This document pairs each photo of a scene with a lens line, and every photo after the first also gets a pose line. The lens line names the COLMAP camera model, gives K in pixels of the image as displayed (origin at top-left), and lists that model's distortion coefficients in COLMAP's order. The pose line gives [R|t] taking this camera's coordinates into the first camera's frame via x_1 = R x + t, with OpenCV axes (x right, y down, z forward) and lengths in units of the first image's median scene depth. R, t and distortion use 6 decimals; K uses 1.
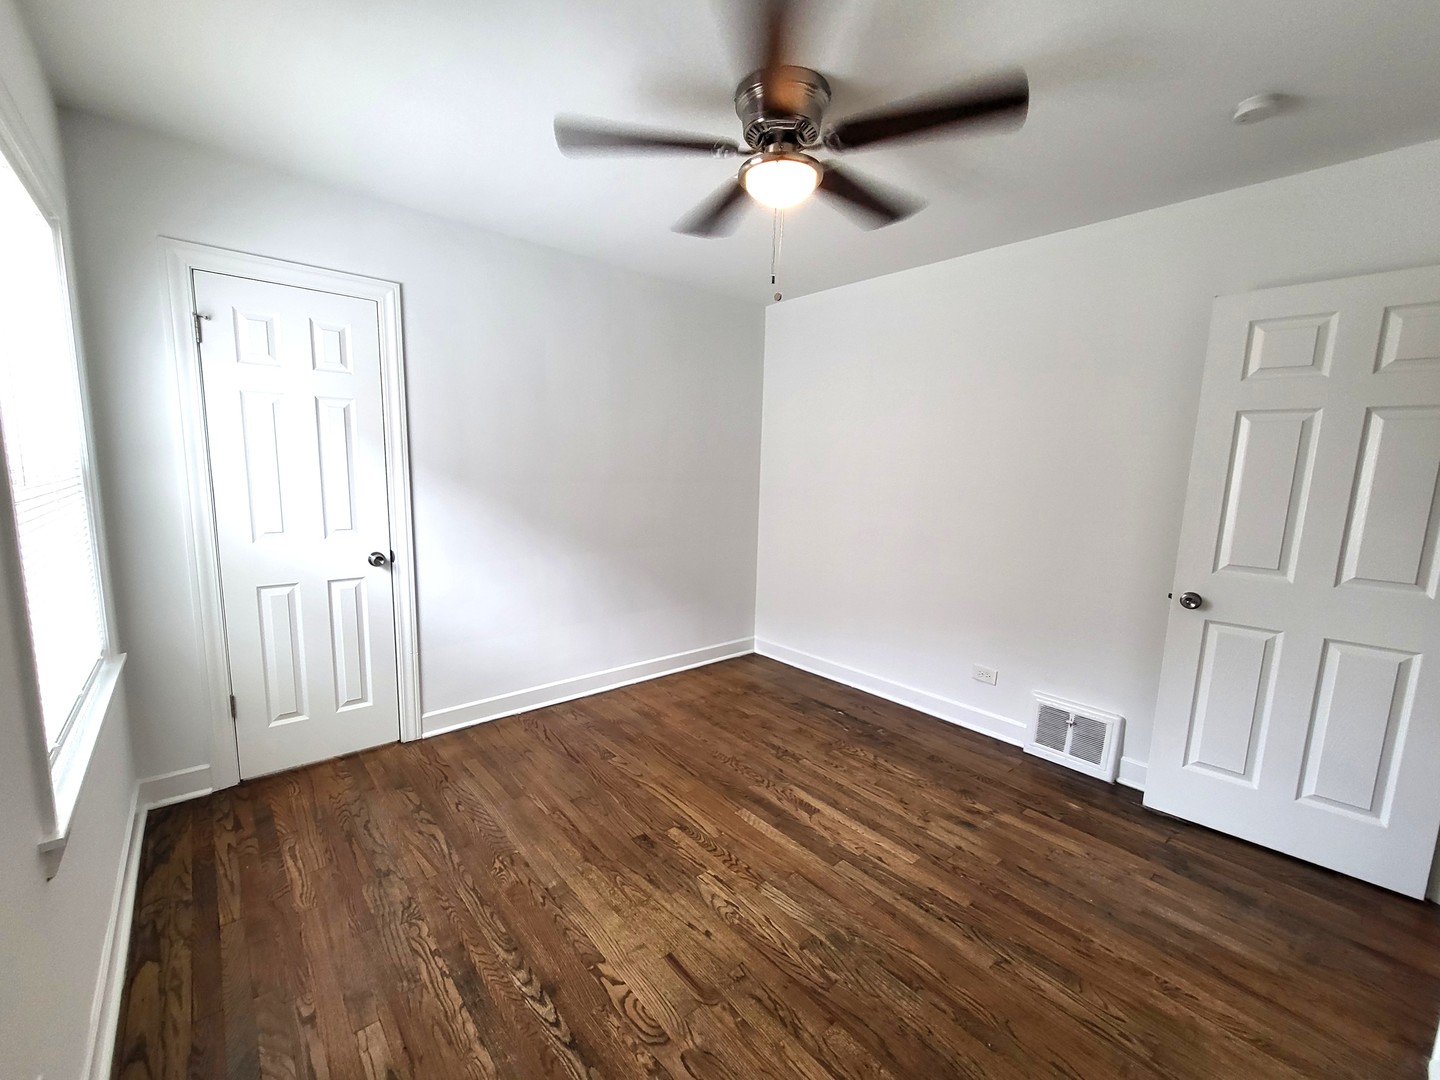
lens RADIAL K [[581.5, 0, 685.5], [0, 581.5, 568.7], [0, 0, 1]] dist [0.002621, 0.000111]
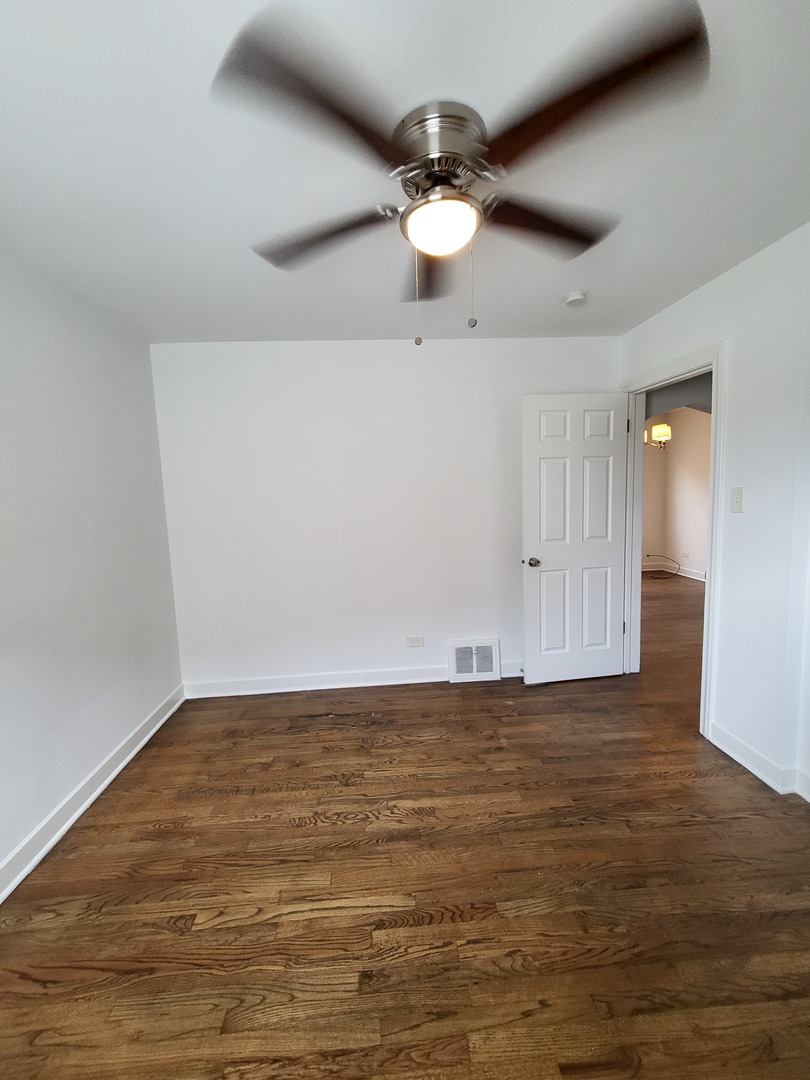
lens RADIAL K [[436.1, 0, 399.5], [0, 436.1, 542.8], [0, 0, 1]] dist [0.002621, 0.000111]
pose [[0.585131, -0.147928, 0.797332, -0.426990], [0.196301, 0.979818, 0.037727, -0.133570], [-0.786821, 0.134442, 0.602360, 0.511440]]
